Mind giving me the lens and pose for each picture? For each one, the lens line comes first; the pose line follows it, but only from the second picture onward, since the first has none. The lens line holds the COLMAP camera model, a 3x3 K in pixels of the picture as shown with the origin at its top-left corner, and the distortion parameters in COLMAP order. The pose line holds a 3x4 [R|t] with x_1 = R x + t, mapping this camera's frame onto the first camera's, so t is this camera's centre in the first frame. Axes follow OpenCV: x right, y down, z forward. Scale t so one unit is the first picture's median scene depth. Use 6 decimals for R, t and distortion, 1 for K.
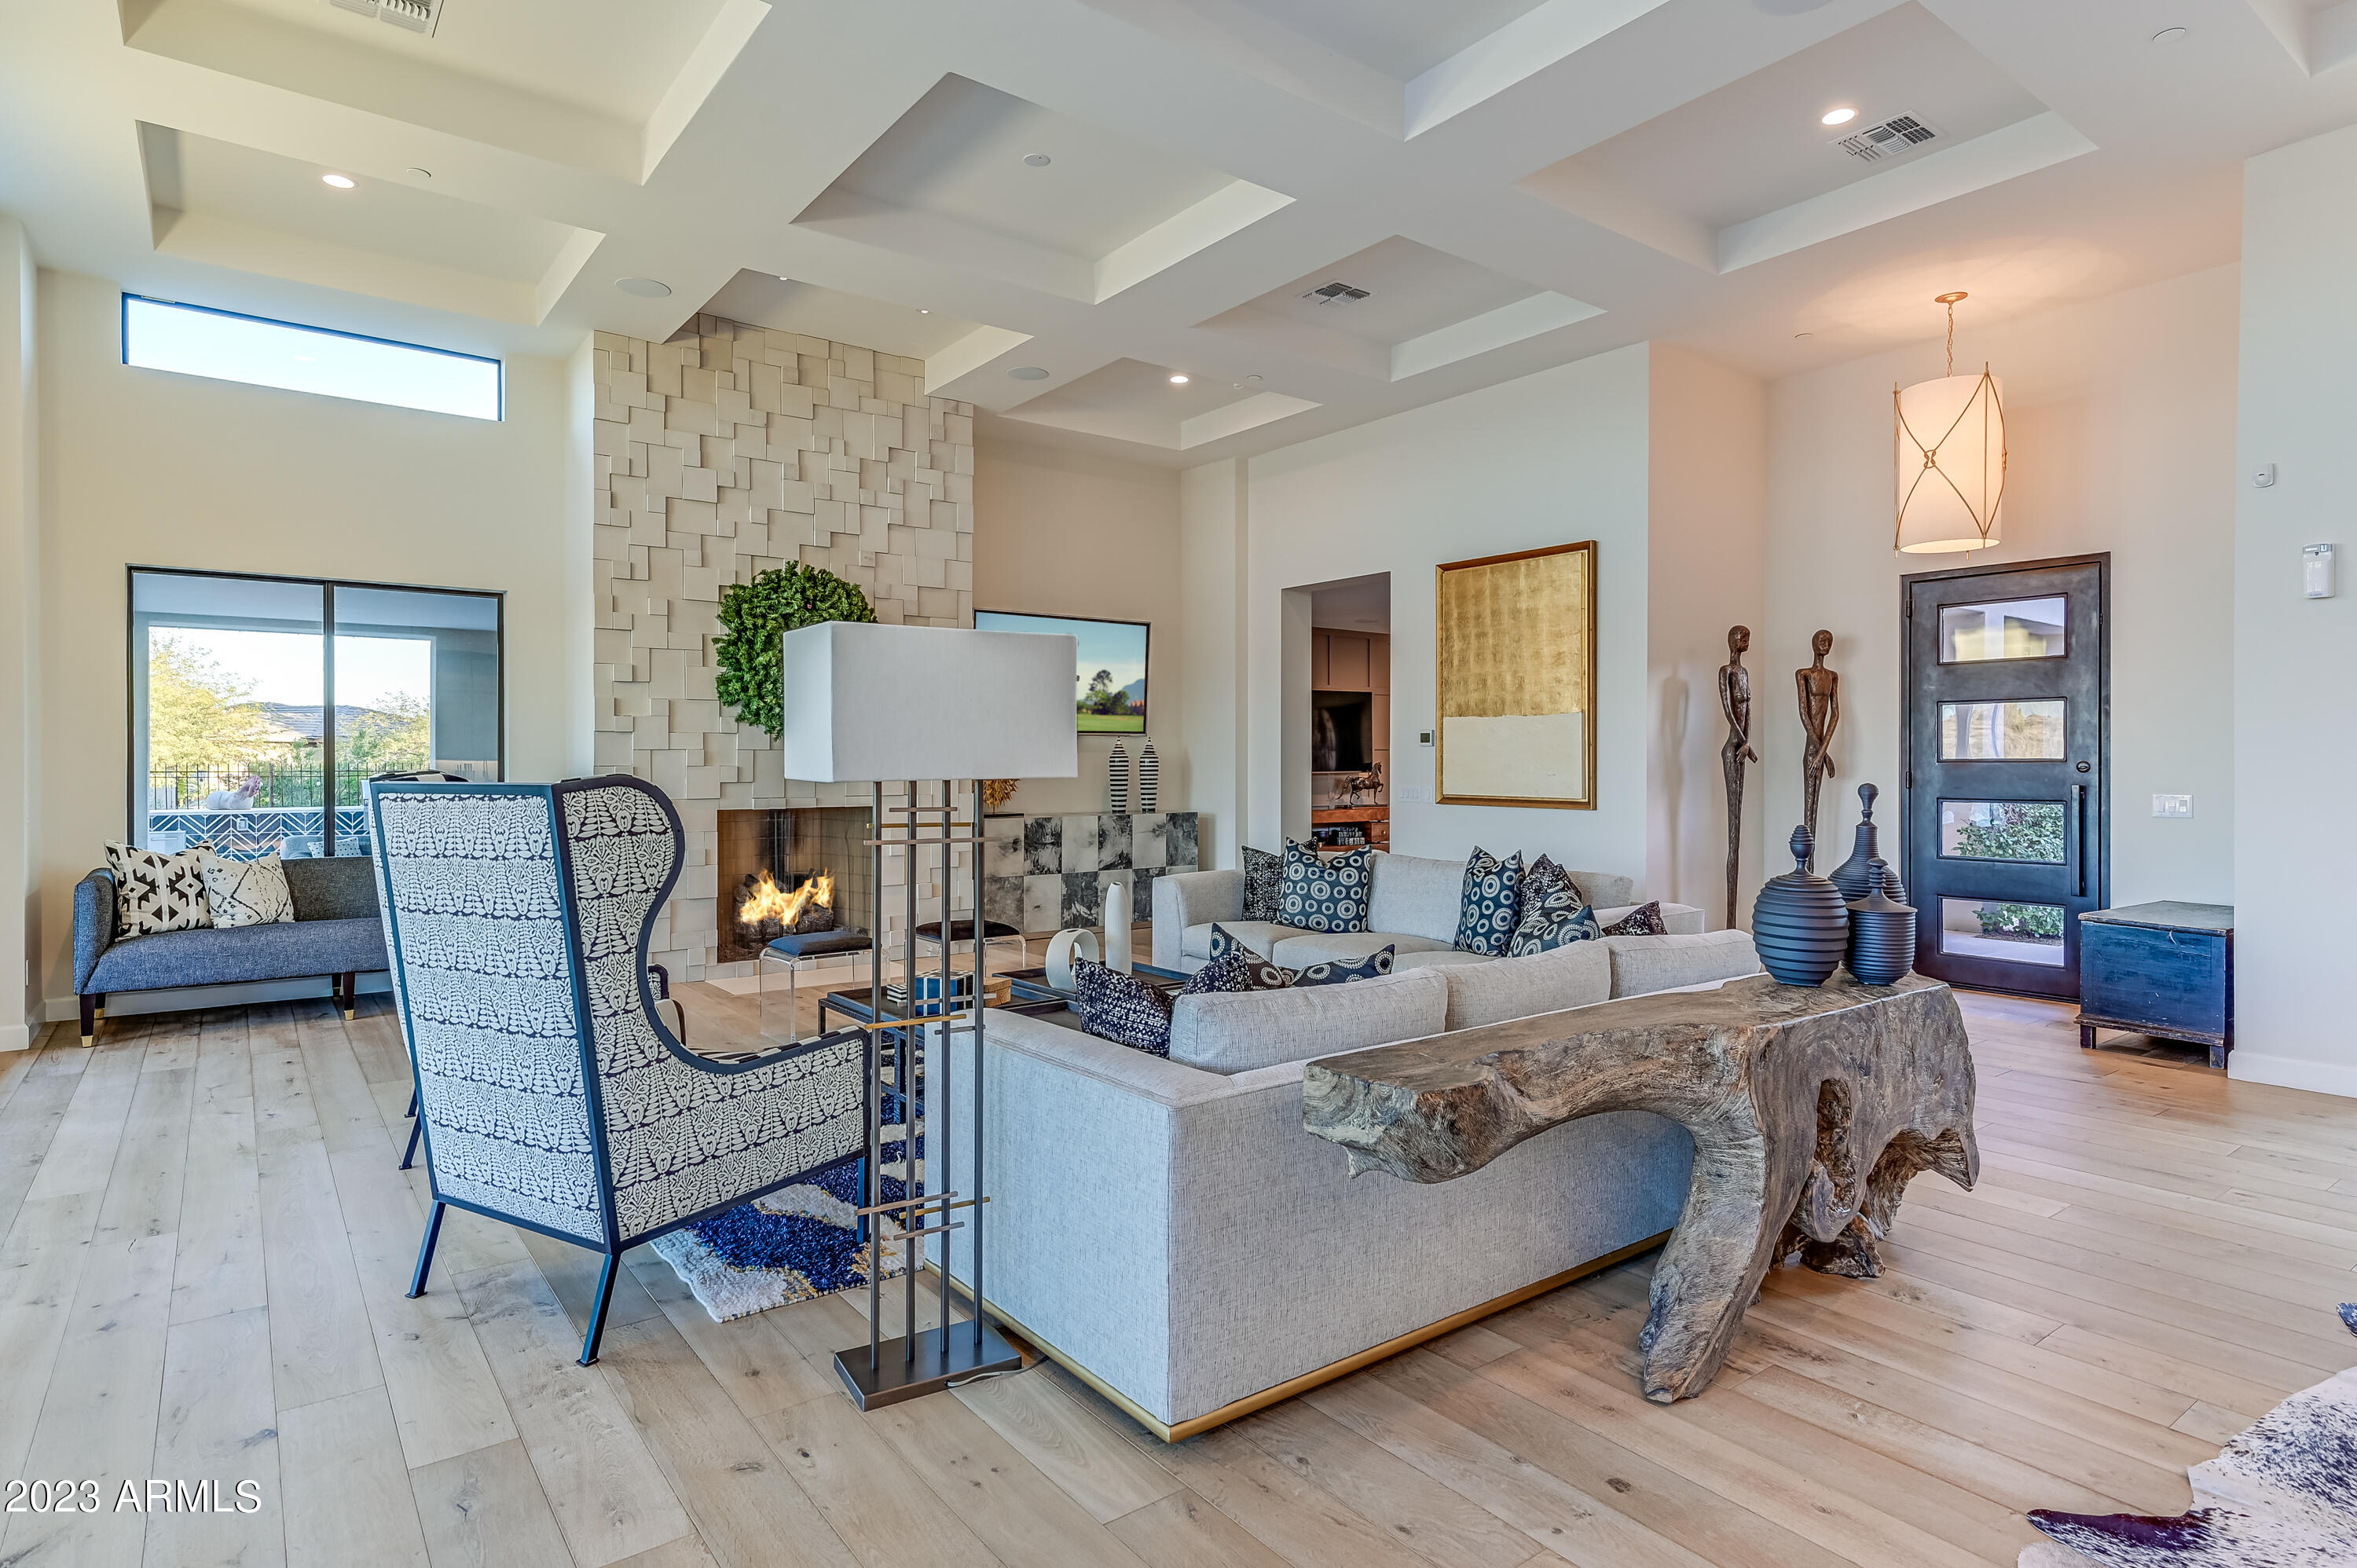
lens RADIAL K [[1234.9, 0, 1173.4], [0, 1234.9, 766.3], [0, 0, 1]] dist [0.010905, 0.001028]
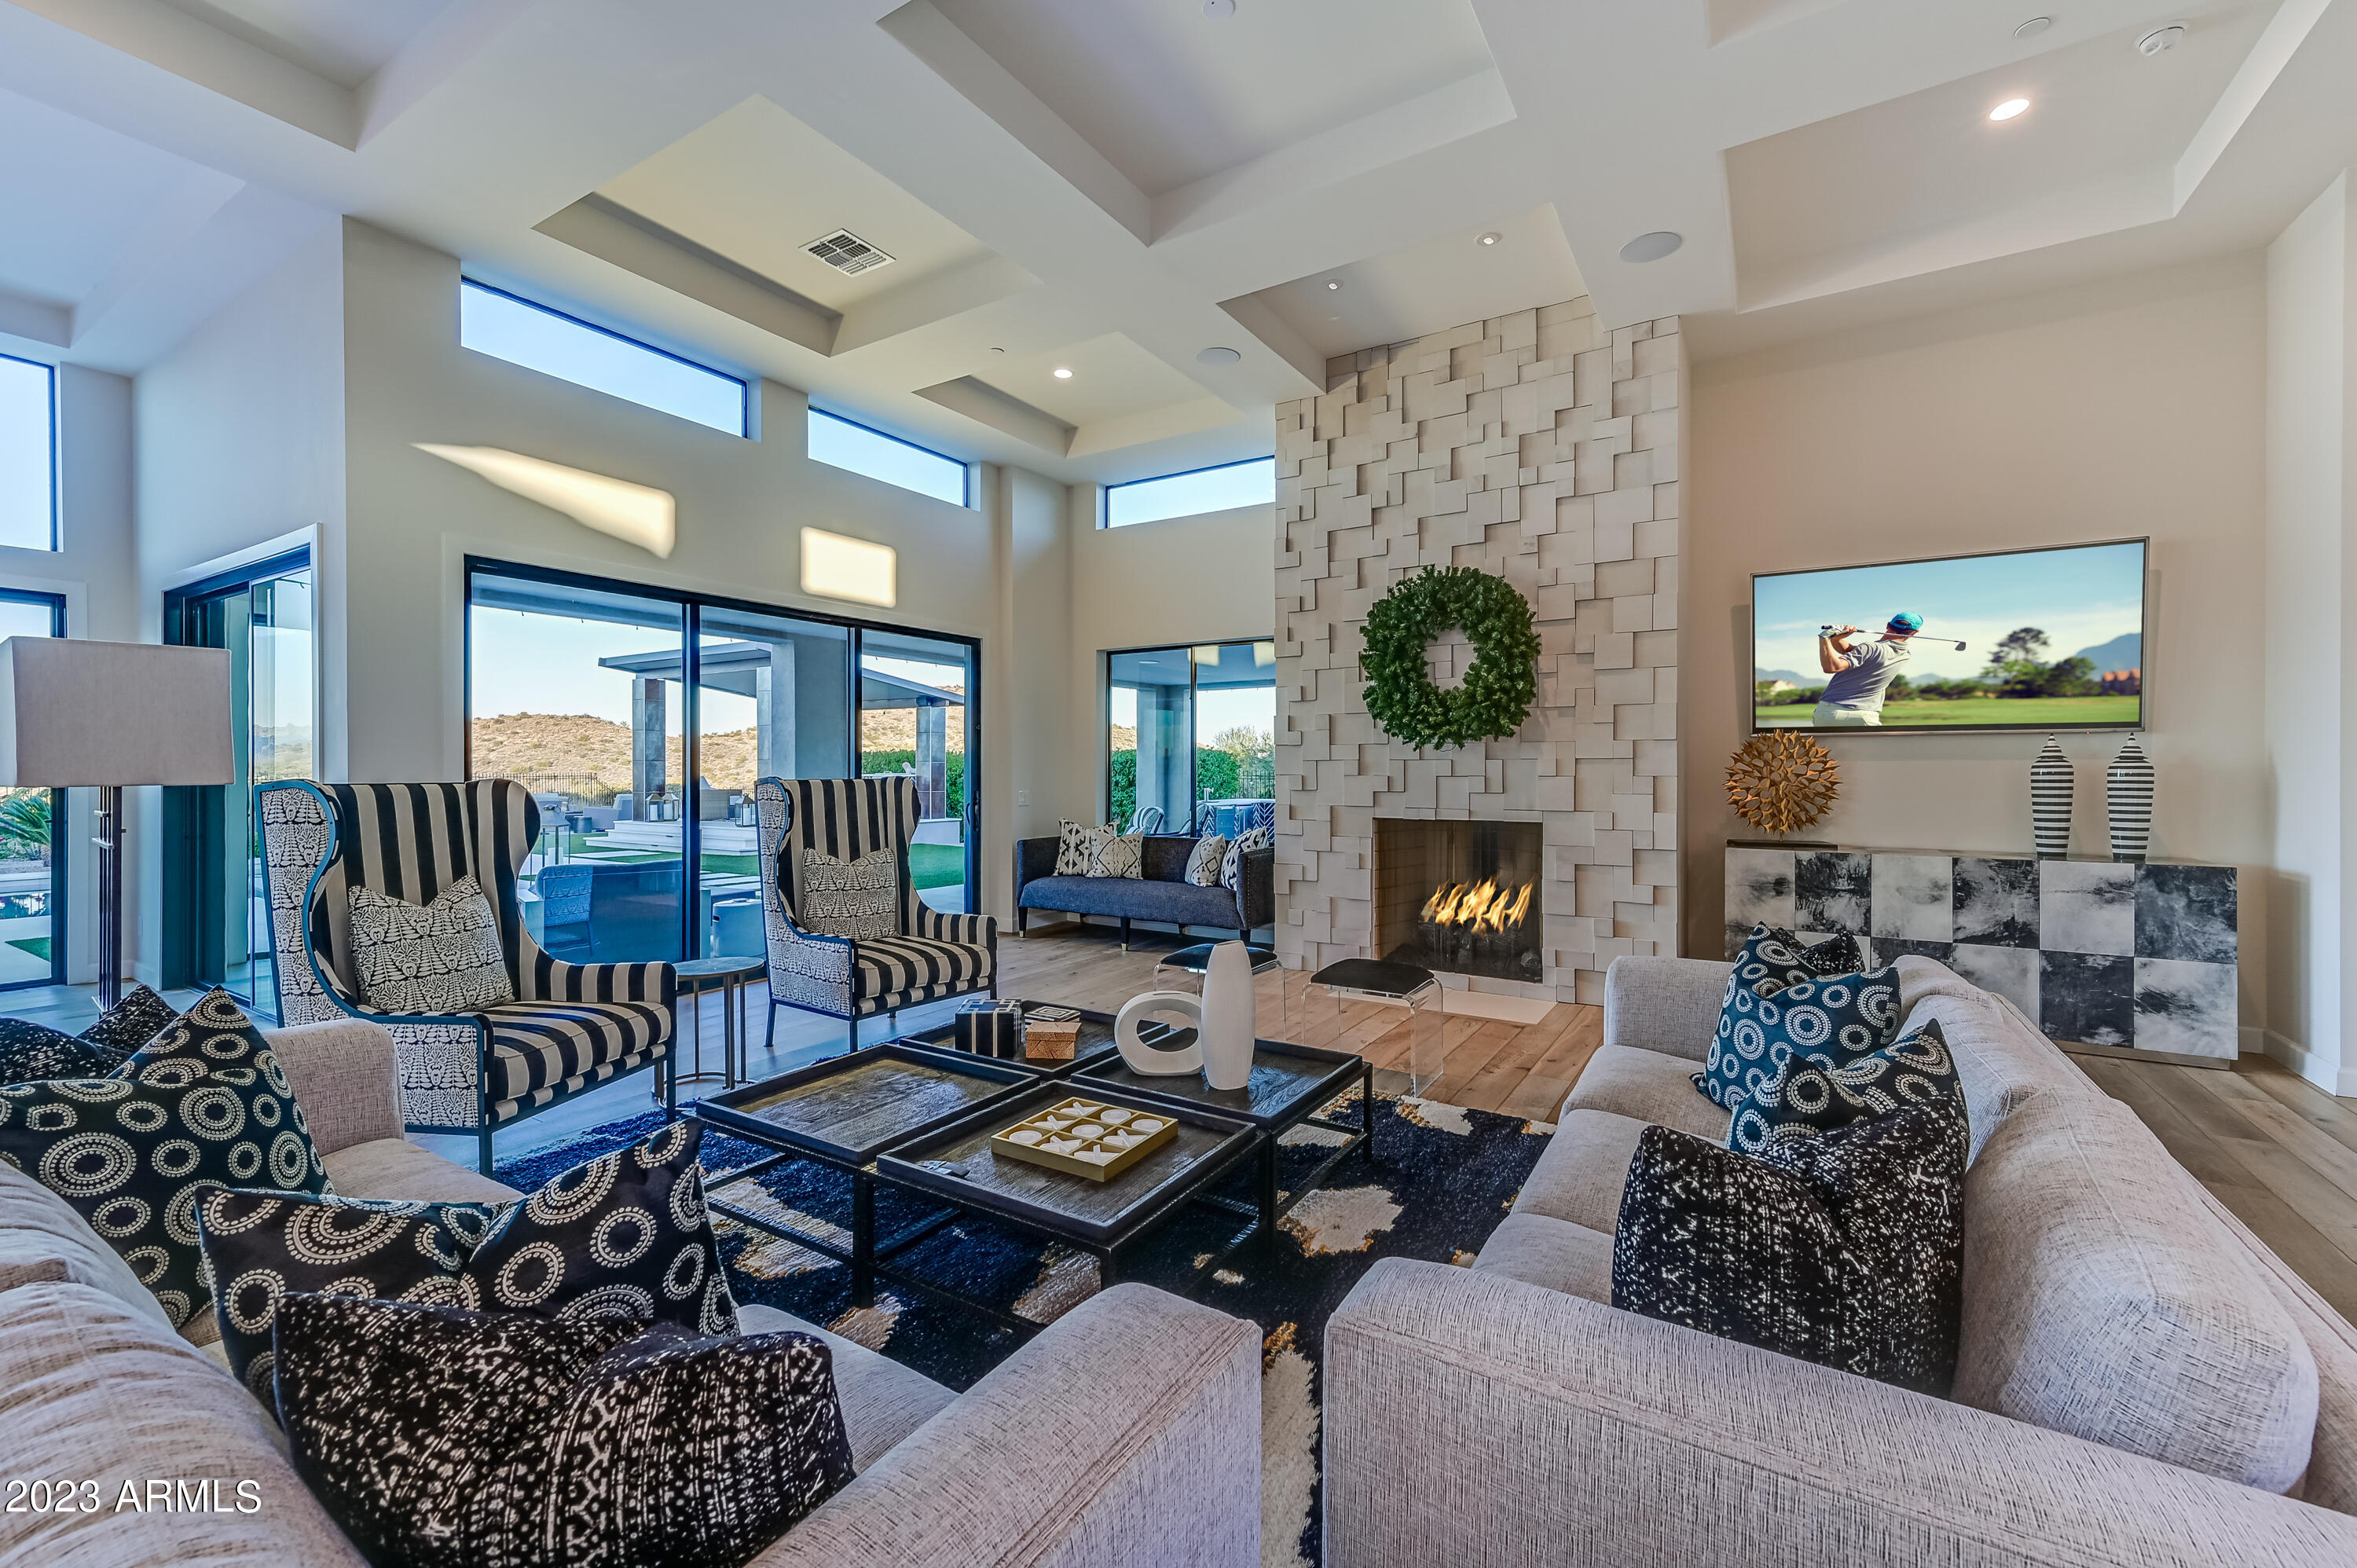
lens RADIAL K [[966.7, 0, 1142.6], [0, 966.7, 764.5], [0, 0, 1]] dist [0.010312, 0.000031]
pose [[0.352838, -0.001890, -0.935682, 0.327716], [-0.004017, 0.999986, -0.003535, -0.005885], [0.935676, 0.005006, 0.352826, 0.525379]]
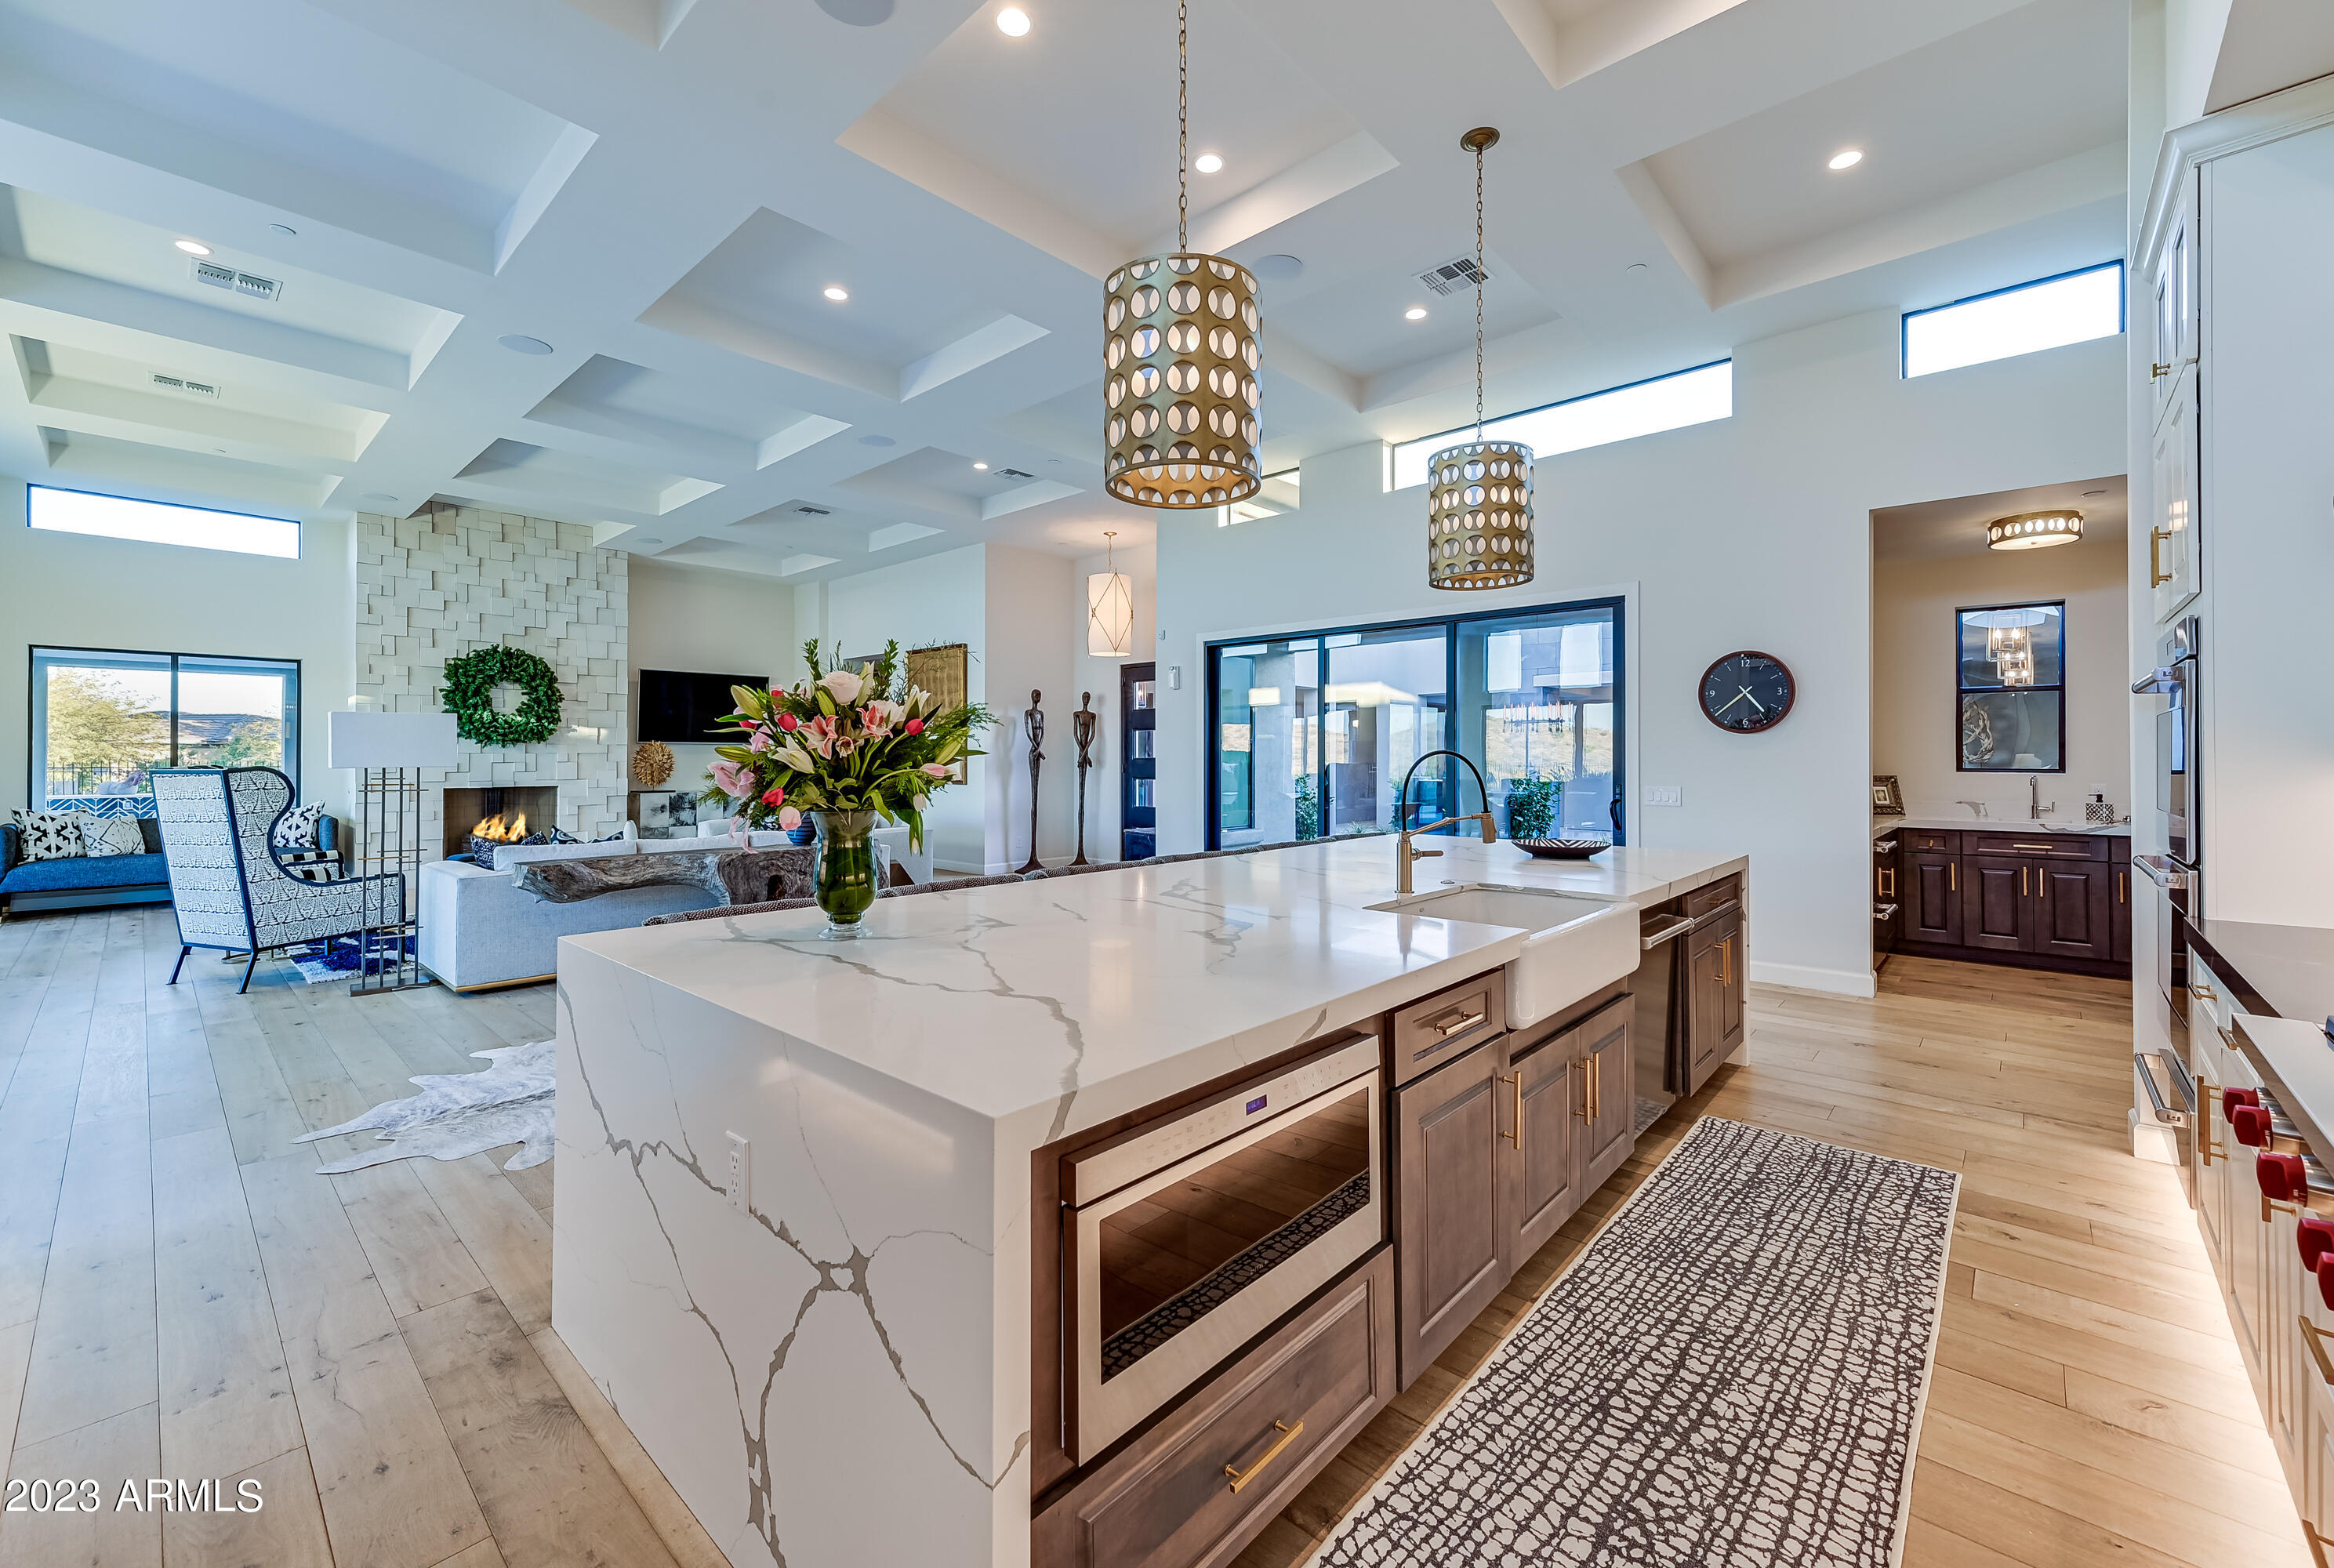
lens RADIAL K [[936.4, 0, 1183.1], [0, 936.4, 754.1], [0, 0, 1]] dist [0.006126, 0.000597]
pose [[0.983049, -0.000490, 0.183340, 0.401821], [0.002052, 0.999963, -0.008333, 0.000860], [-0.183329, 0.008568, 0.983014, -0.474093]]
